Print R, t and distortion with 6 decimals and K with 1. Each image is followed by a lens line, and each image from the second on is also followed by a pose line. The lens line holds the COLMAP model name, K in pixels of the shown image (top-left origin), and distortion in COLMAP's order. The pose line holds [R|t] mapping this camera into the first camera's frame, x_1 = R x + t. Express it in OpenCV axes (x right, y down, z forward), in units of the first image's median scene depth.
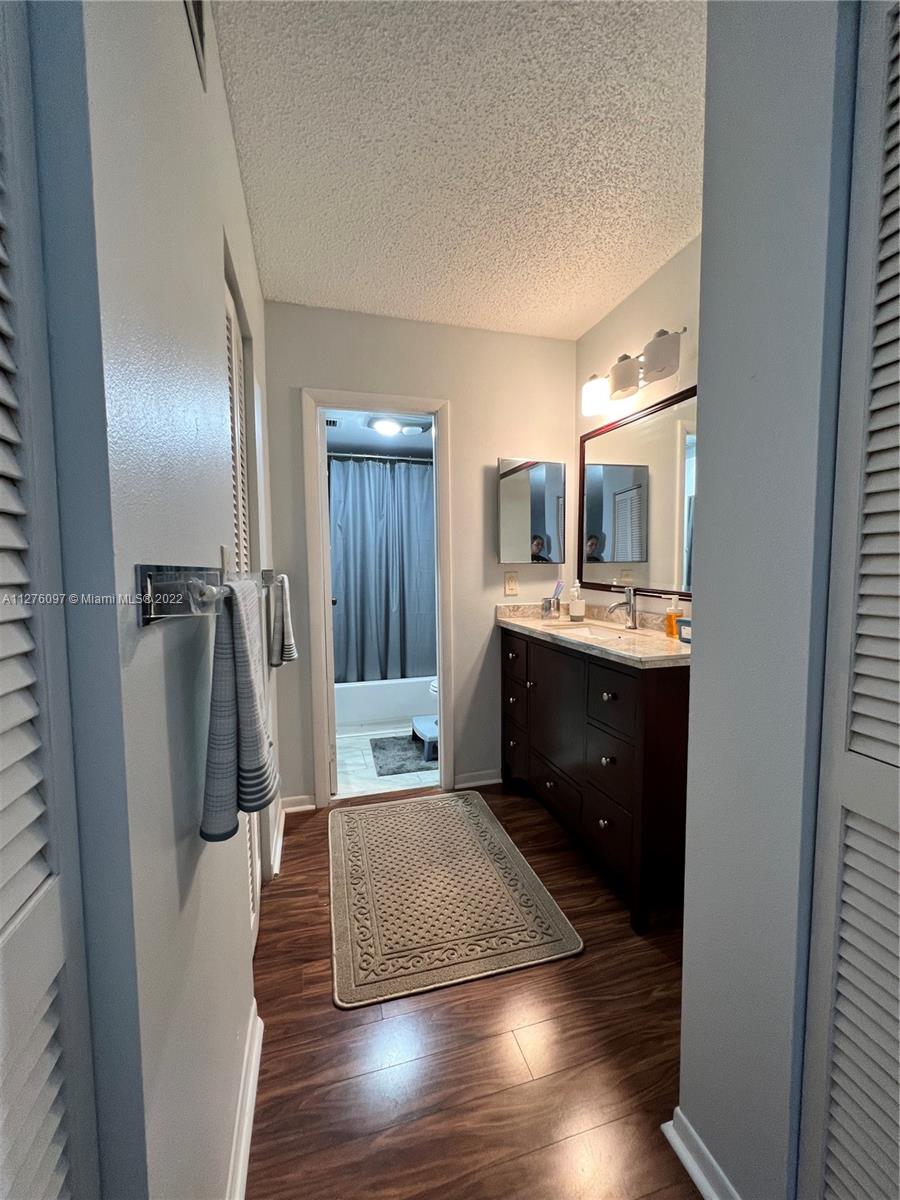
lens RADIAL K [[478.8, 0, 446.6], [0, 478.8, 599.8], [0, 0, 1]] dist [-0.002563, 0.000809]
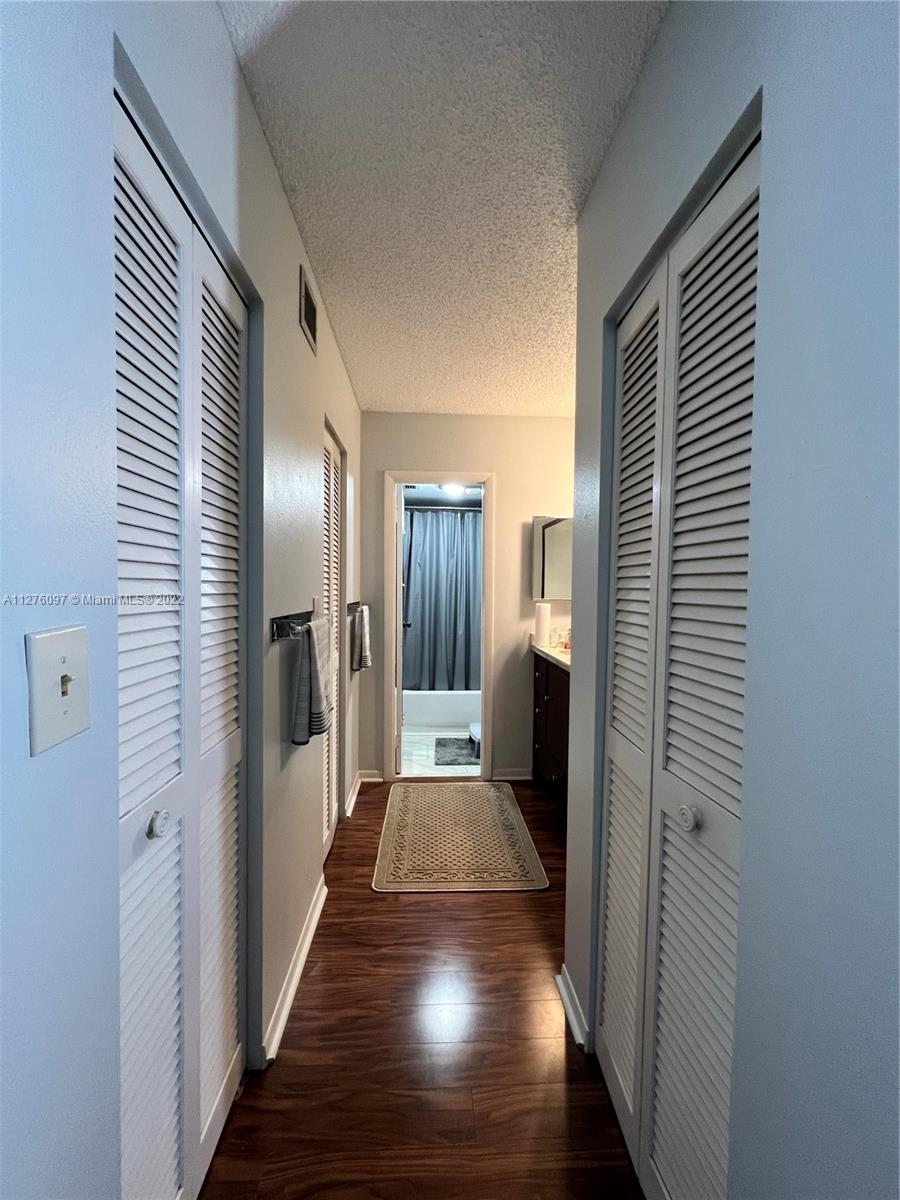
lens RADIAL K [[478.8, 0, 449.0], [0, 478.8, 603.5], [0, 0, 1]] dist [-0.002563, 0.000809]
pose [[0.975933, 0.031336, -0.215806, 0.166399], [-0.038552, 0.998827, -0.029307, -0.022534], [0.214635, 0.036922, 0.975996, -0.259028]]
